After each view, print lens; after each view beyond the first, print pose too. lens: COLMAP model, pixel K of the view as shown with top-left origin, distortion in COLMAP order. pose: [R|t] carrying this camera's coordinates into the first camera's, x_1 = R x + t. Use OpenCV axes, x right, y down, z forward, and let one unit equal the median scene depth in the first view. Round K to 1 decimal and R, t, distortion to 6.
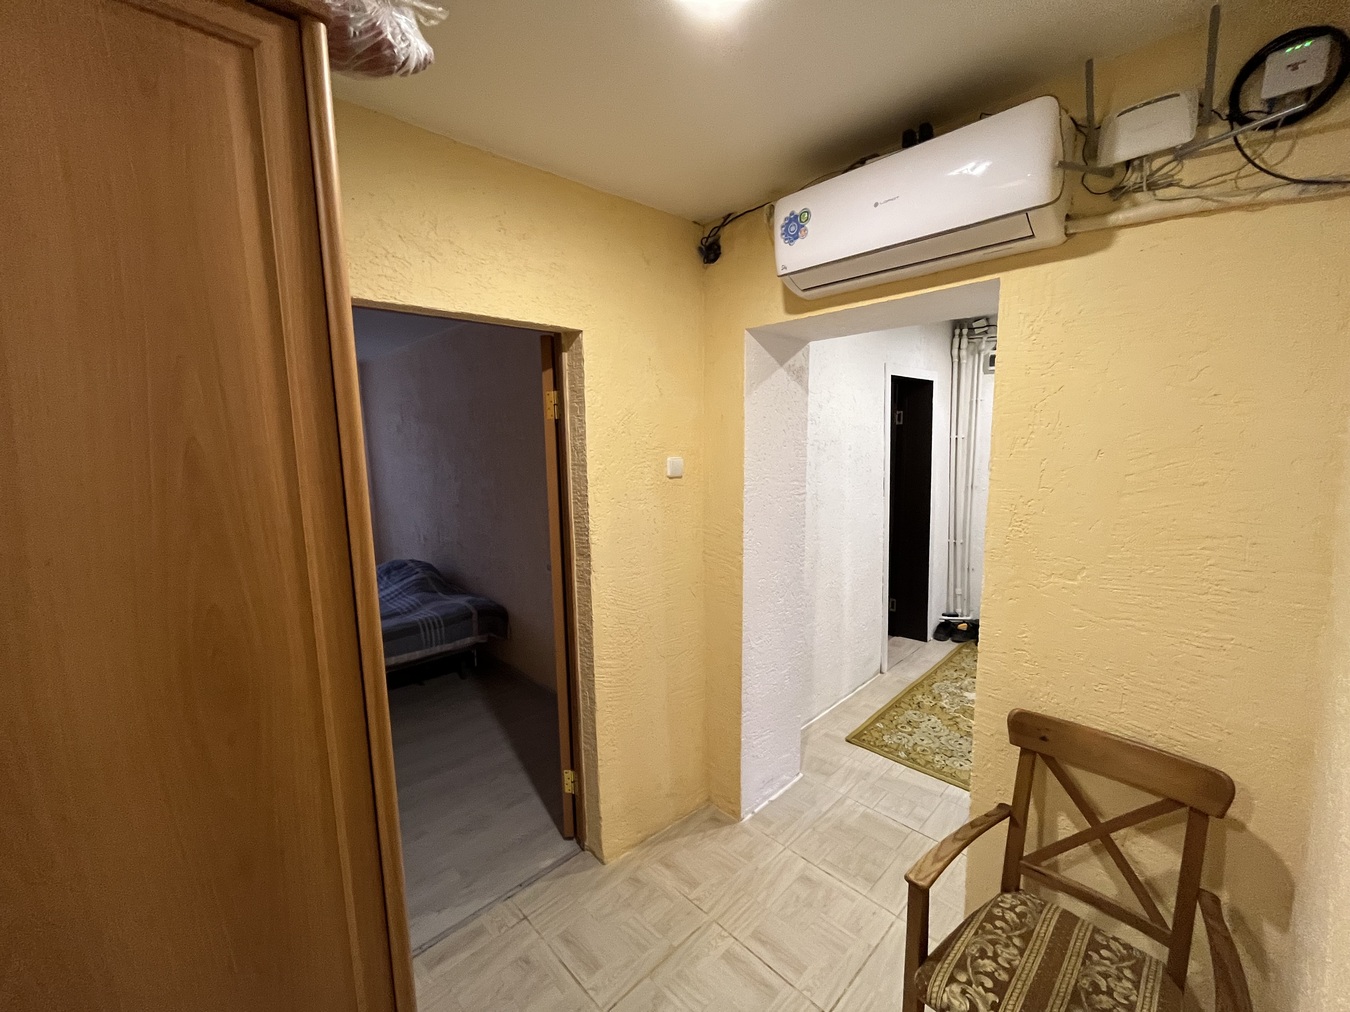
lens RADIAL K [[541.0, 0, 669.6], [0, 541.0, 505.1], [0, 0, 1]] dist [-0.006836, 0.000203]
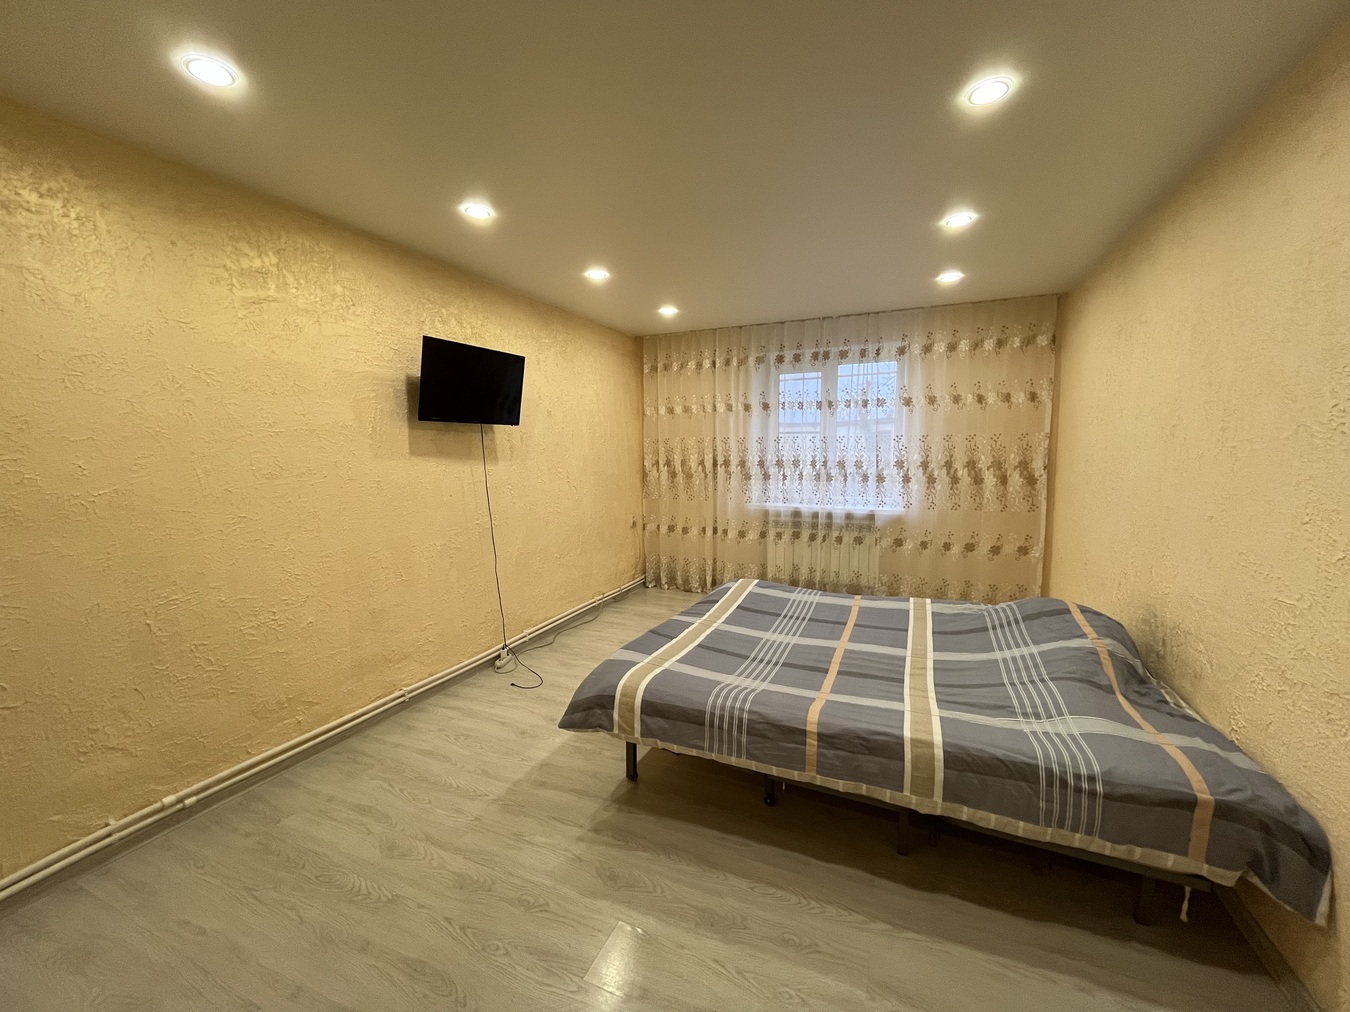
lens RADIAL K [[541.0, 0, 667.4], [0, 541.0, 512.5], [0, 0, 1]] dist [-0.006836, 0.000203]
pose [[0.383506, 0.125199, -0.915013, -0.189108], [-0.113835, 0.989622, 0.087697, 0.009574], [0.916496, 0.070528, 0.393778, 0.496956]]
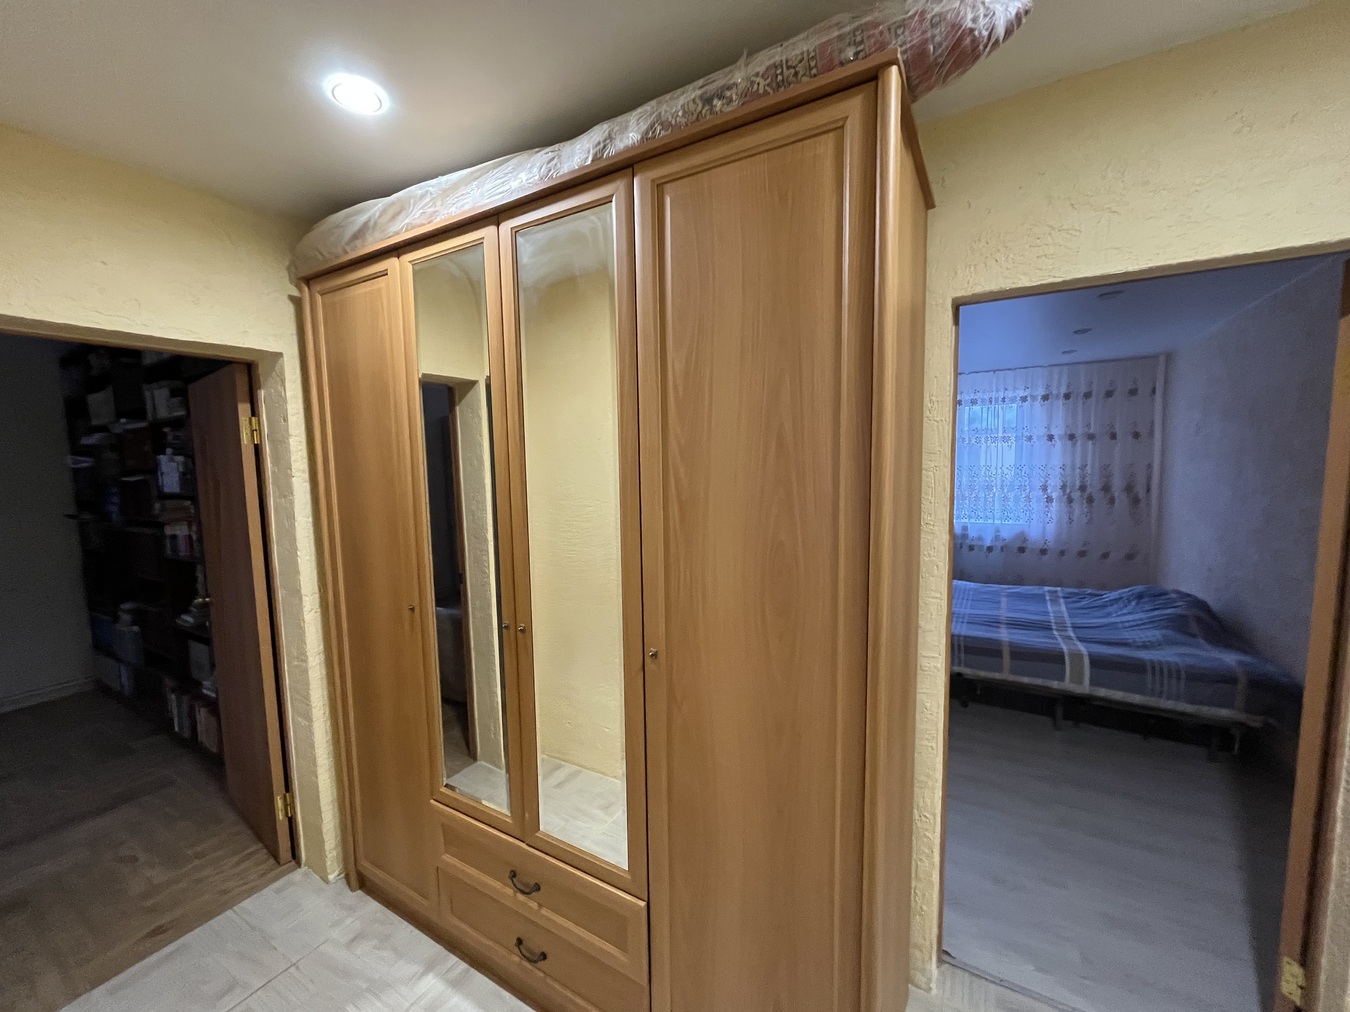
lens RADIAL K [[541.0, 0, 674.3], [0, 541.0, 504.5], [0, 0, 1]] dist [-0.006836, 0.000203]
pose [[0.277388, 0.093855, -0.956163, 0.087953], [-0.108987, 0.991867, 0.065742, 0.004849], [0.954556, 0.085974, 0.285361, 0.060079]]
